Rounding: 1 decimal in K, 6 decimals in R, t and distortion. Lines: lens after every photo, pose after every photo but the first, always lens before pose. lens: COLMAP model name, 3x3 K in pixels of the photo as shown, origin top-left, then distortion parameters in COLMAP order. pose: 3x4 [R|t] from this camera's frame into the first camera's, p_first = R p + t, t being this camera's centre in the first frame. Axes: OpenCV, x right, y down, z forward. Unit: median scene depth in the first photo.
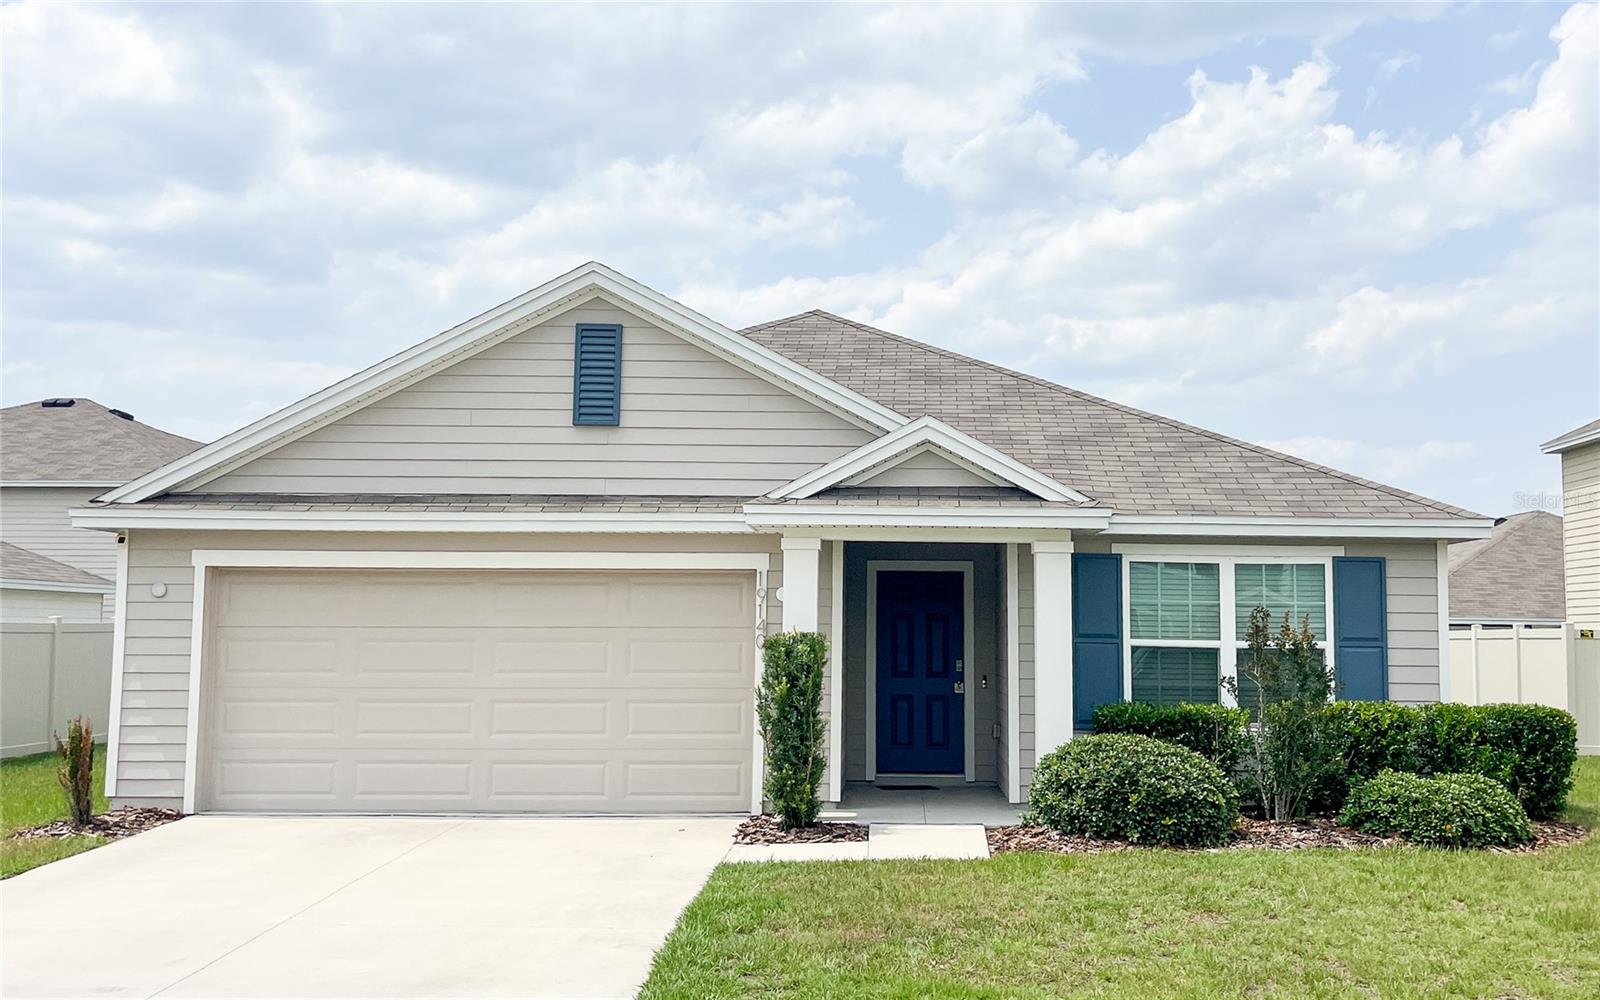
lens RADIAL K [[1616.4, 0, 800.0], [0, 1616.4, 500.0], [0, 0, 1]] dist [0.042228, 0.003297]
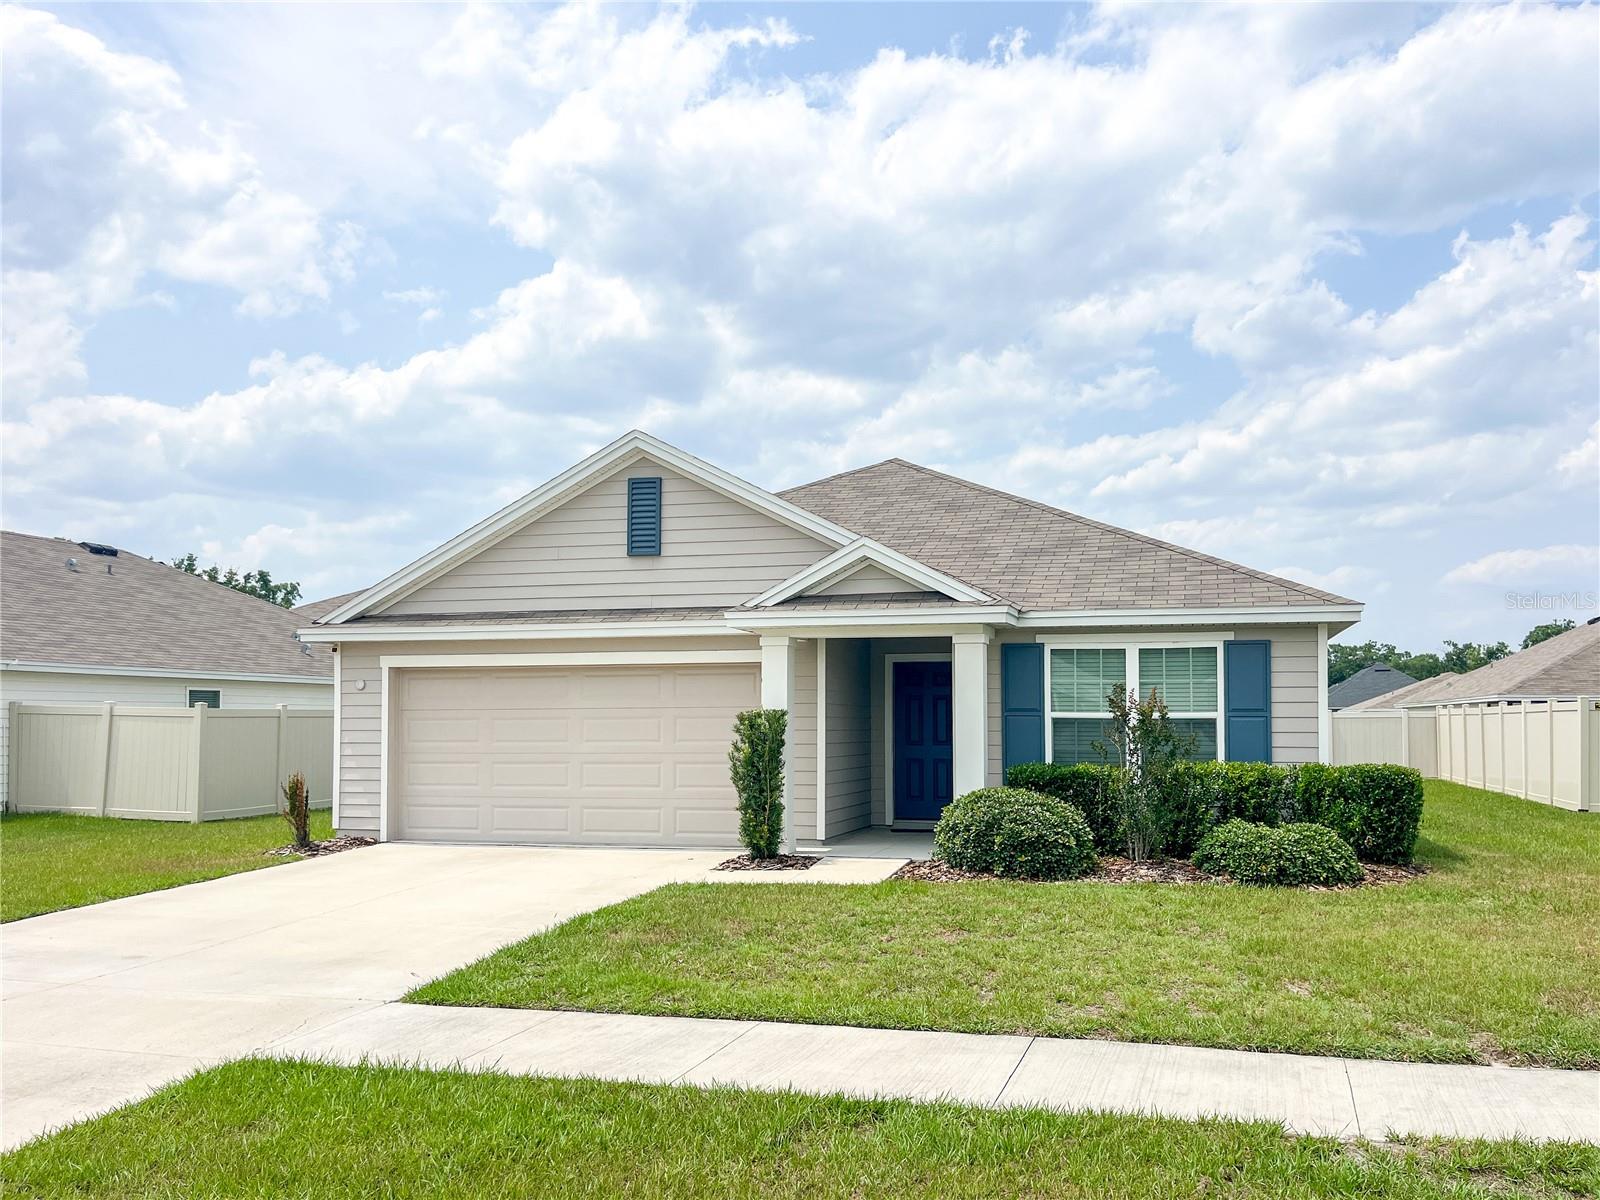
lens RADIAL K [[1227.5, 0, 809.0], [0, 1227.5, 687.0], [0, 0, 1]] dist [0.077048, -0.098507]
pose [[0.969134, -0.015289, -0.246061, 0.251993], [0.029089, 0.998195, 0.052547, 0.012257], [0.244813, -0.058083, 0.967829, 0.054077]]
